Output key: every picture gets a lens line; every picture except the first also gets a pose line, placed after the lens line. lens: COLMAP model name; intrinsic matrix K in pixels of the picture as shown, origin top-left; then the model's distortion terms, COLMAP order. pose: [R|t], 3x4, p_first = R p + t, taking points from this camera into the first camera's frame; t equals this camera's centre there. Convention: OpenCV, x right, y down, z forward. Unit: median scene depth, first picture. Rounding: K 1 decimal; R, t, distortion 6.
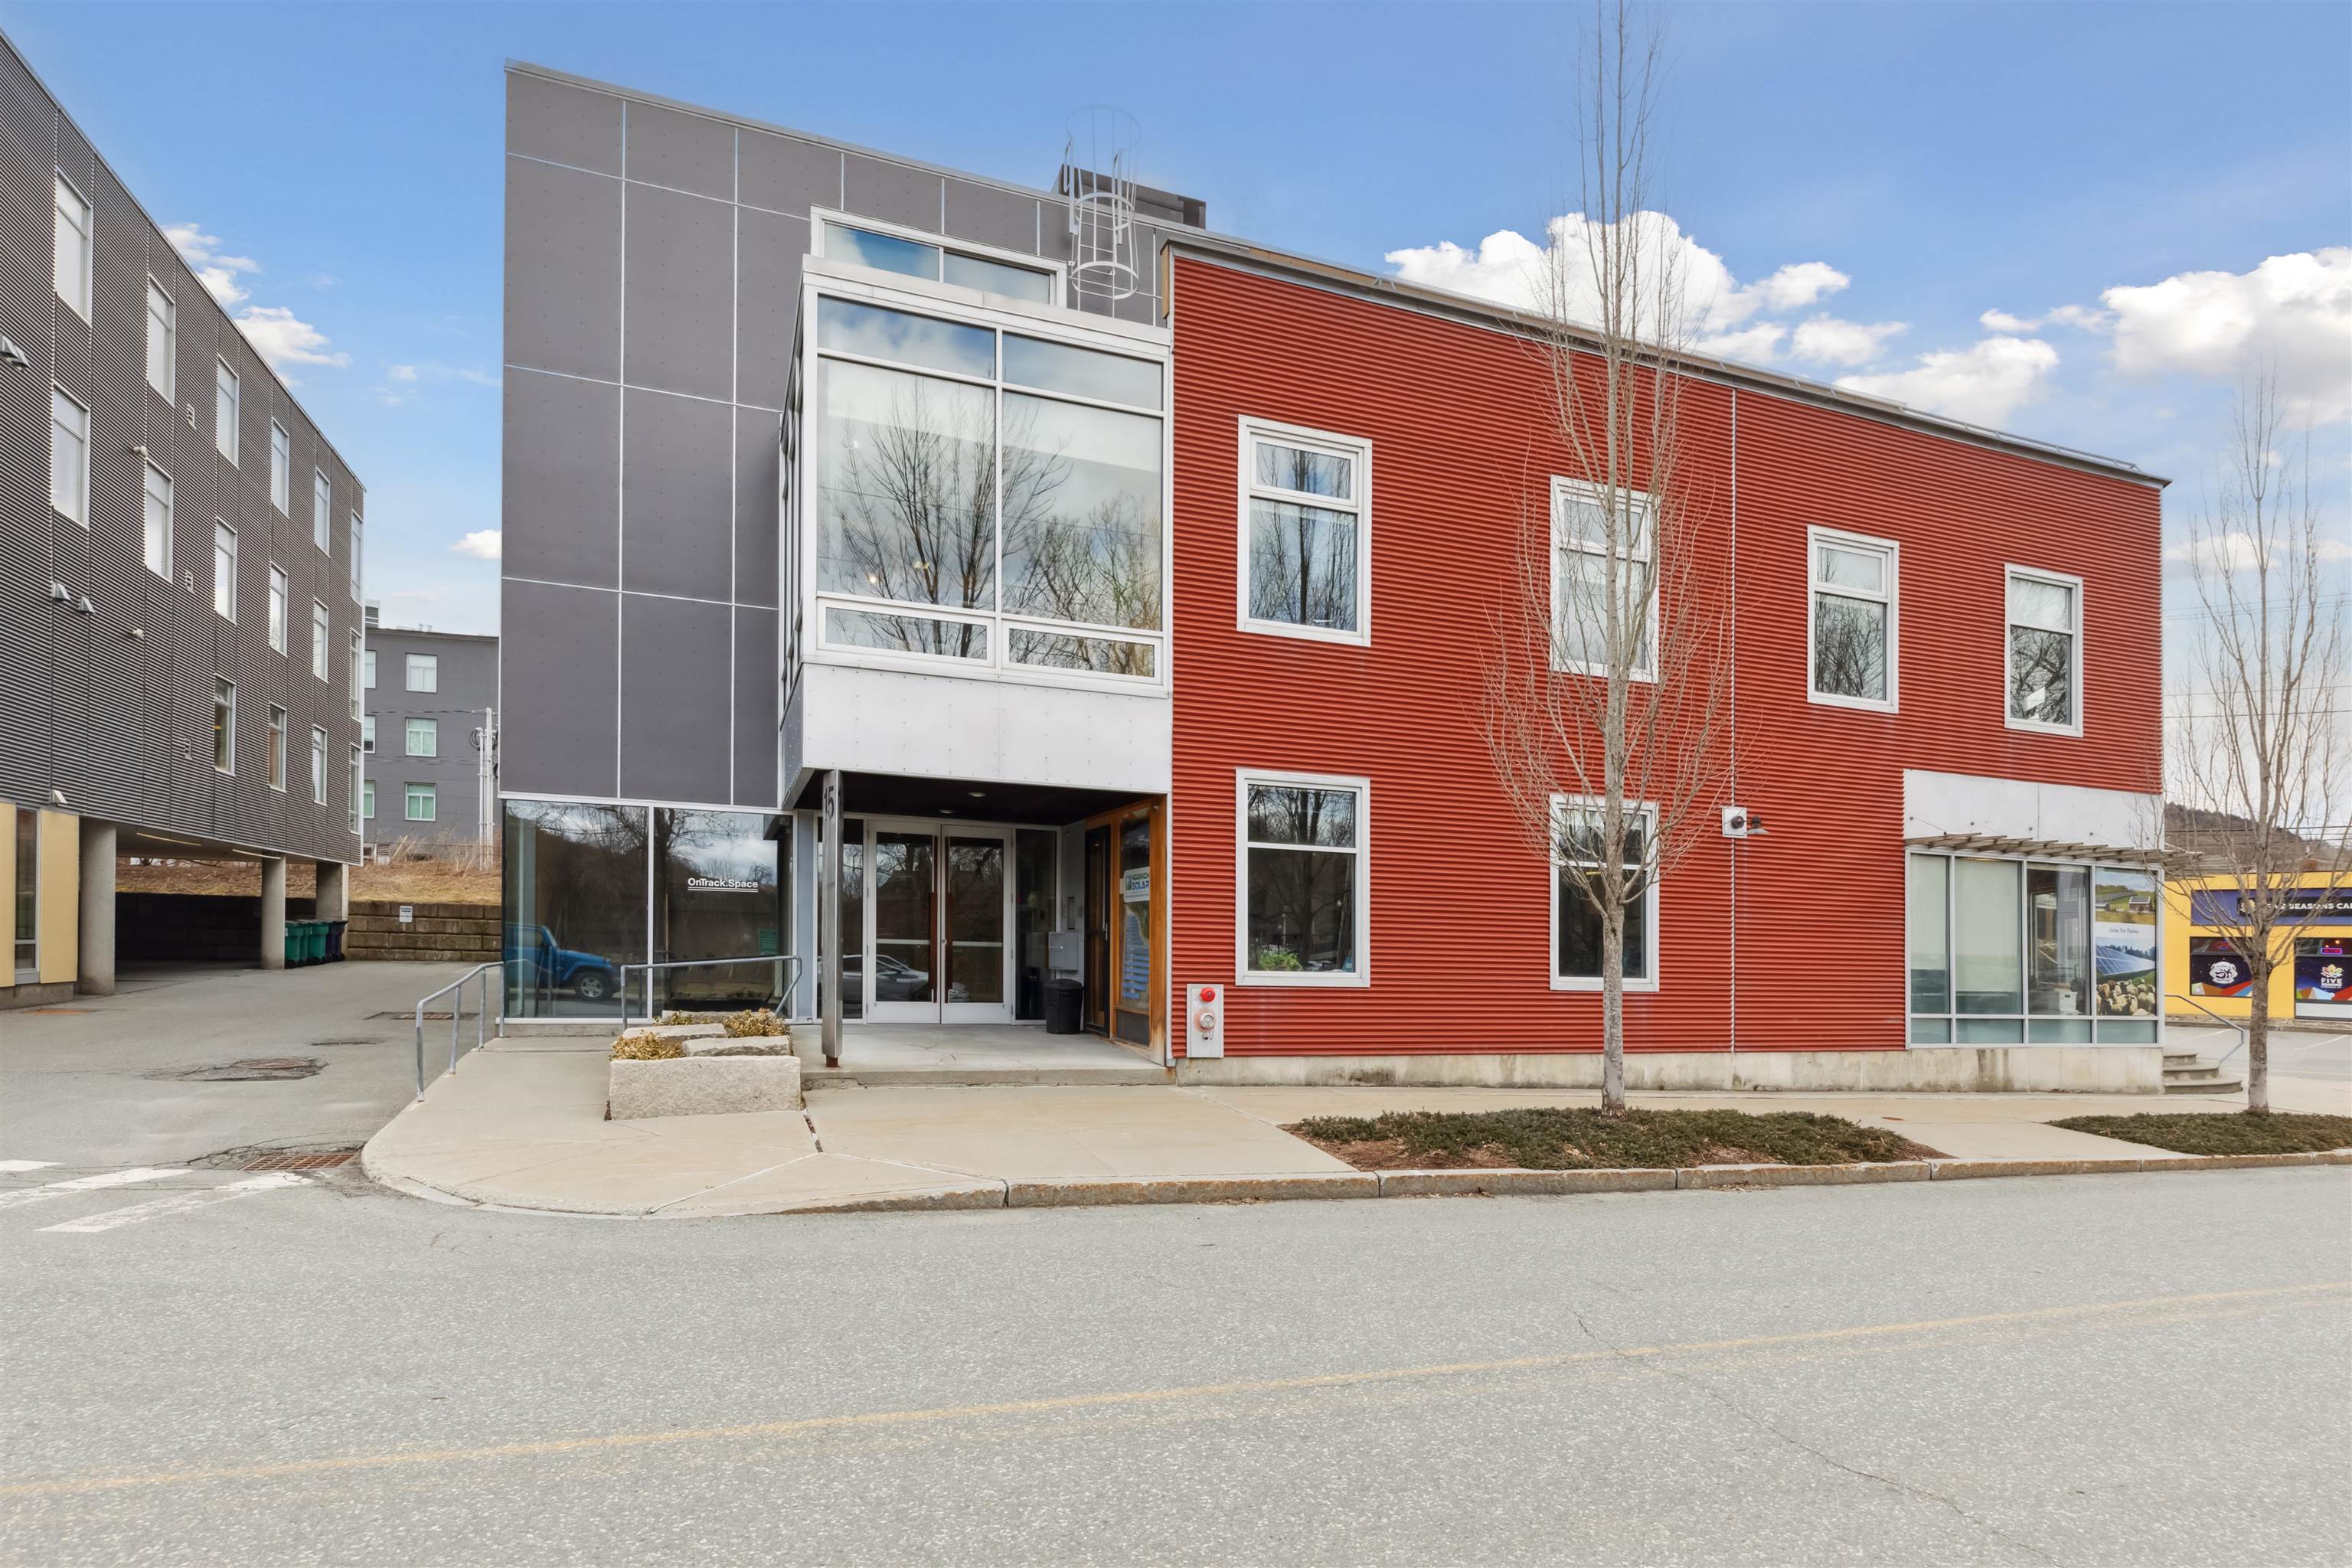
lens RADIAL K [[1238.0, 0, 1176.0], [0, 1238.0, 784.0], [0, 0, 1]] dist [0.000735, 0.000557]
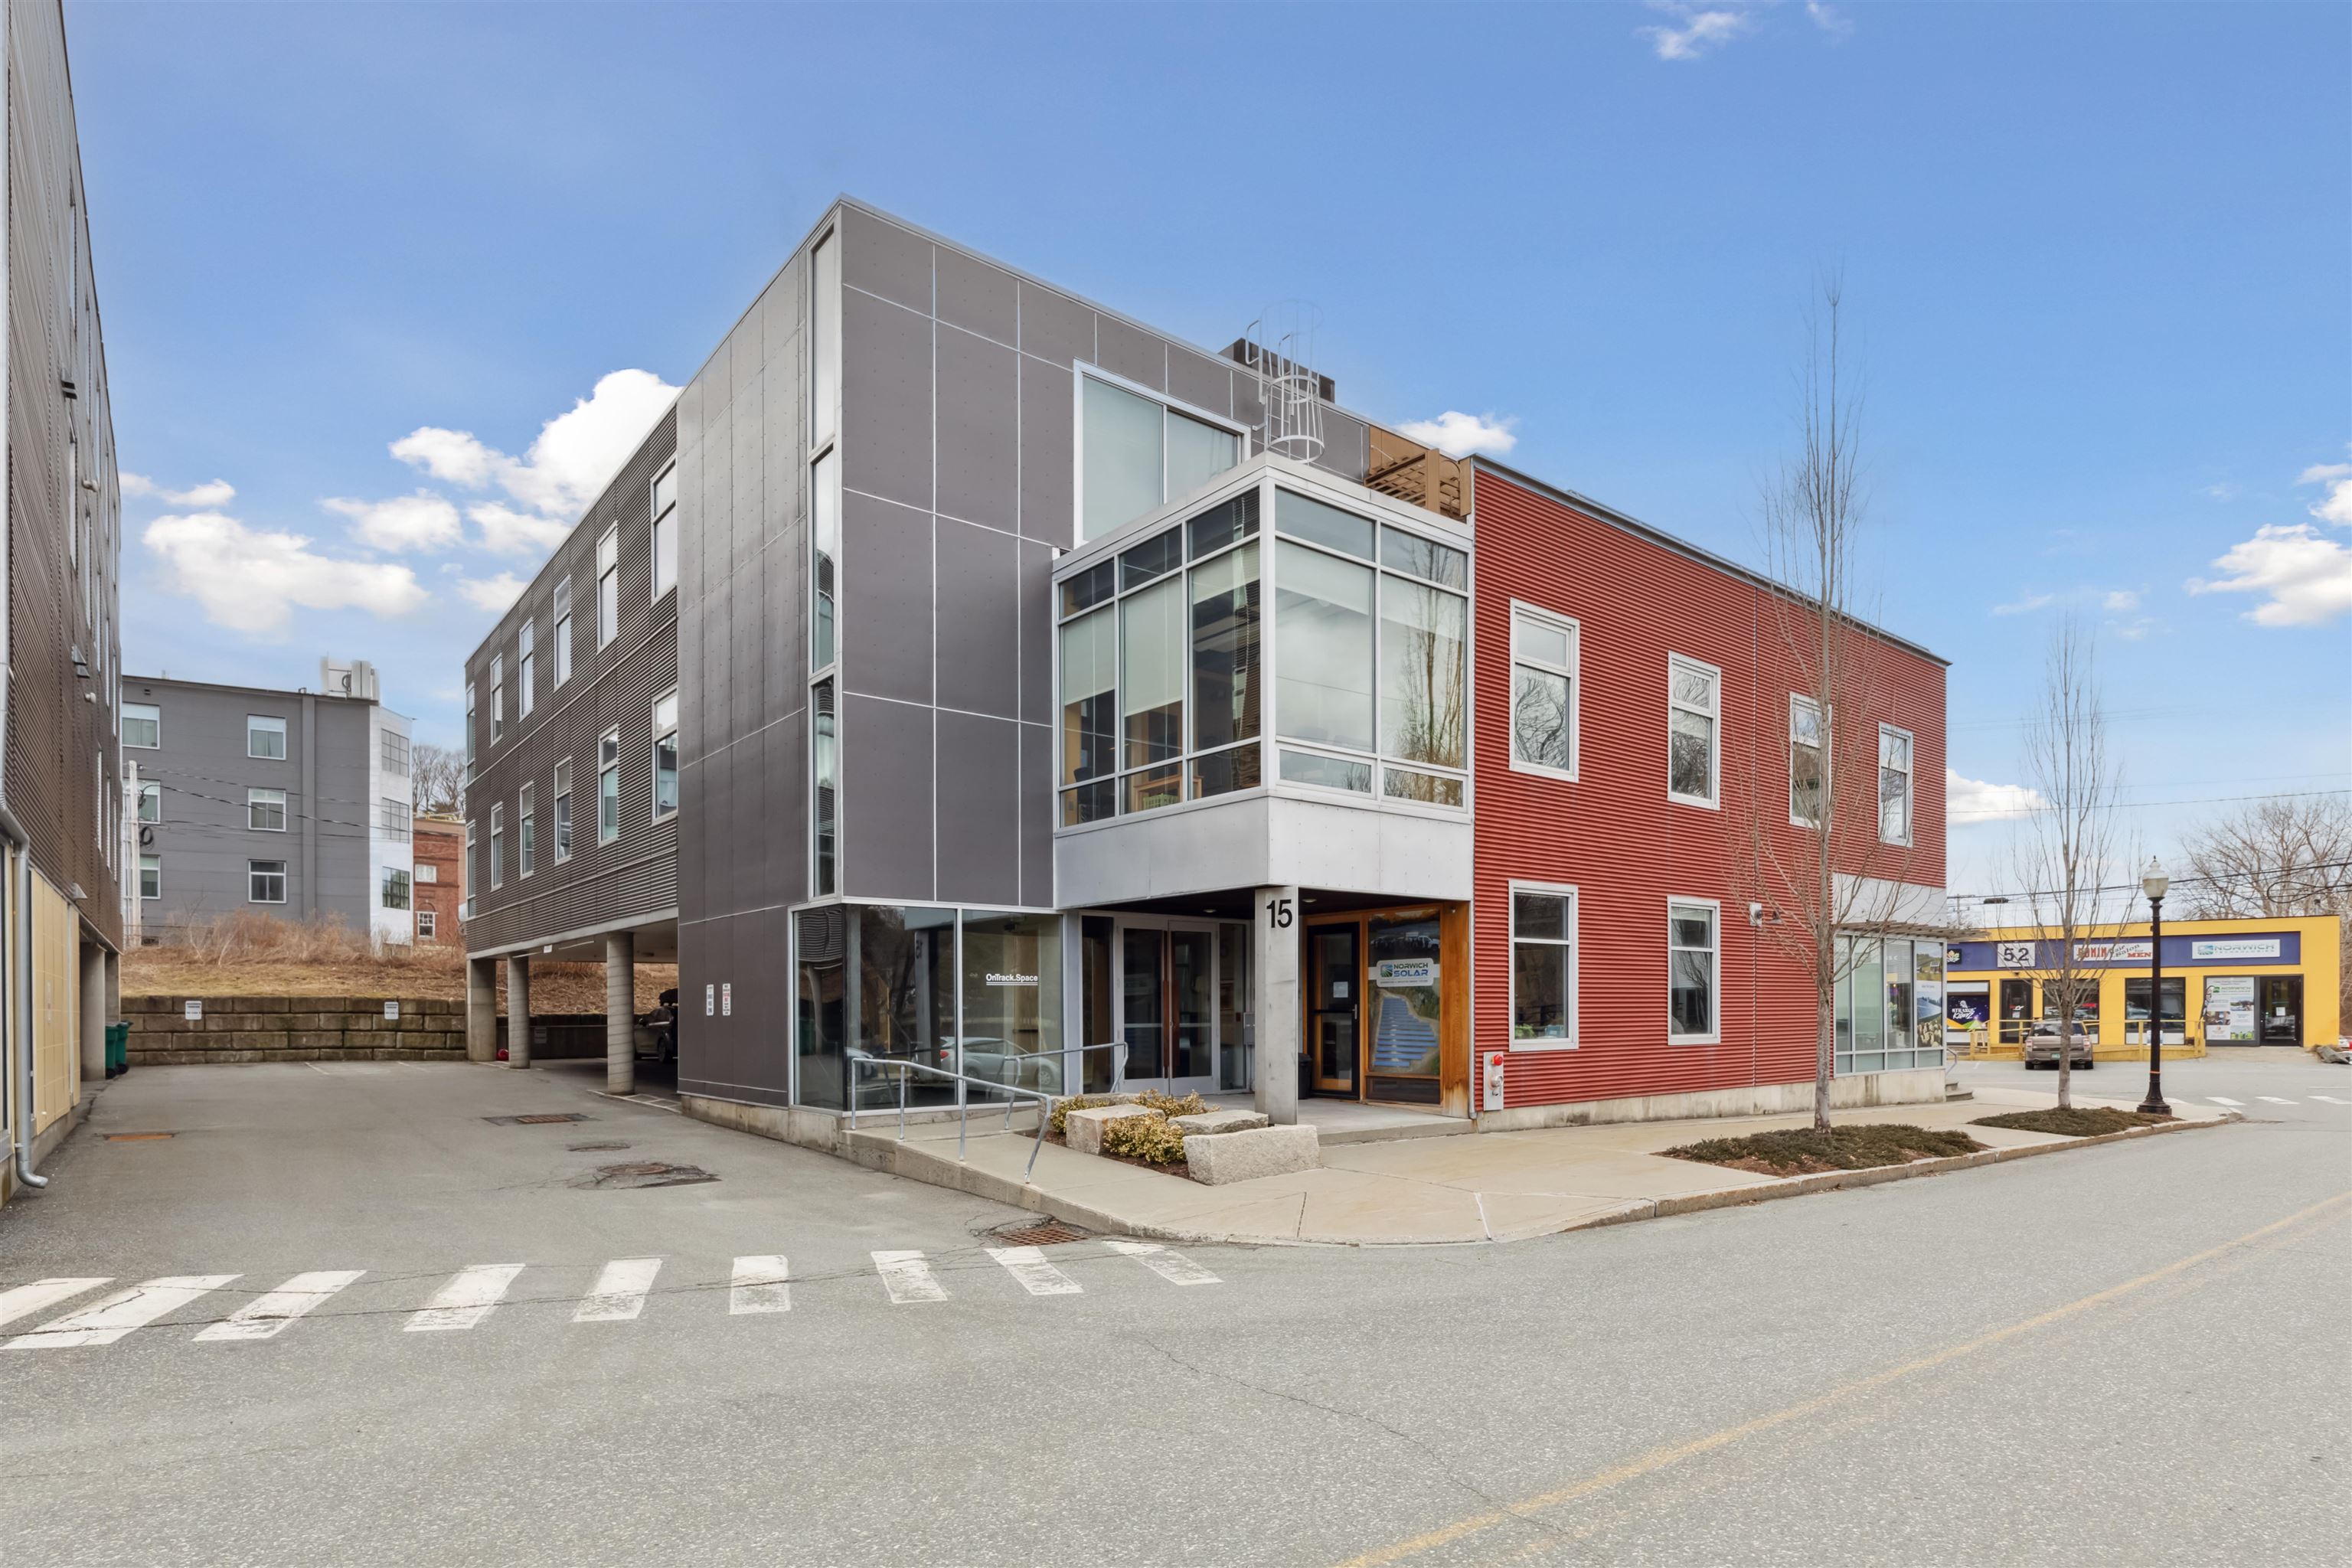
lens RADIAL K [[1242.6, 0, 1175.7], [0, 1242.6, 857.8], [0, 0, 1]] dist [-0.003081, -0.000352]
pose [[0.952726, 0.005843, 0.303776, -0.660018], [-0.008732, 0.999929, 0.008153, -0.042321], [-0.303706, -0.010420, 0.952709, -0.099658]]
